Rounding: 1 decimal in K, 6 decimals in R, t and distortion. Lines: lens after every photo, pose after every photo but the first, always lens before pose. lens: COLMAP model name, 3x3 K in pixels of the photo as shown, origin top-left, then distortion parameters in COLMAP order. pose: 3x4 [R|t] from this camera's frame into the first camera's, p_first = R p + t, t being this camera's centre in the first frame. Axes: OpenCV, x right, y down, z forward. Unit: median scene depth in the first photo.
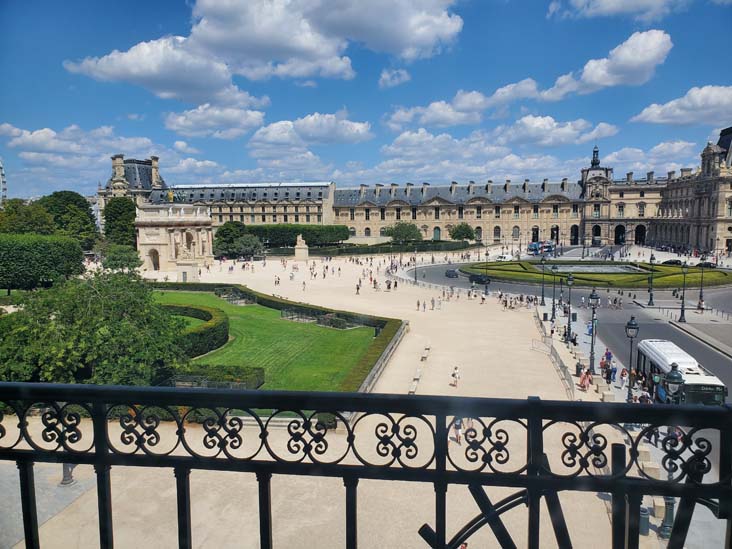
lens RADIAL K [[598.4, 0, 366.6], [0, 598.4, 273.8], [0, 0, 1]] dist [0.019657, 0.000362]
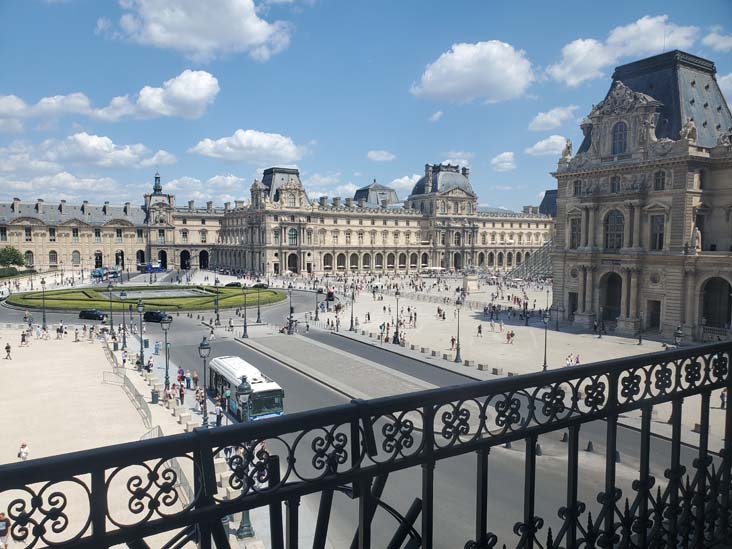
lens RADIAL K [[598.4, 0, 365.9], [0, 598.4, 276.7], [0, 0, 1]] dist [0.019657, 0.000362]
pose [[0.728497, -0.023829, 0.684635, -0.062654], [0.048636, 0.998672, -0.016992, -0.003016], [-0.683321, 0.045676, 0.728688, 0.031679]]
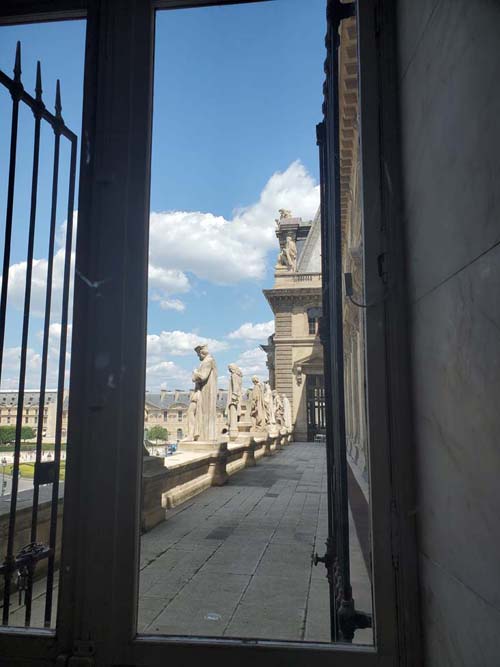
lens RADIAL K [[545.2, 0, 250.3], [0, 545.2, 334.3], [0, 0, 1]] dist [0.019657, 0.000362]
pose [[0.999474, 0.013240, 0.029604, 0.382060], [-0.005549, 0.969222, -0.246127, 0.002277], [-0.031952, 0.245833, 0.968785, -0.072120]]
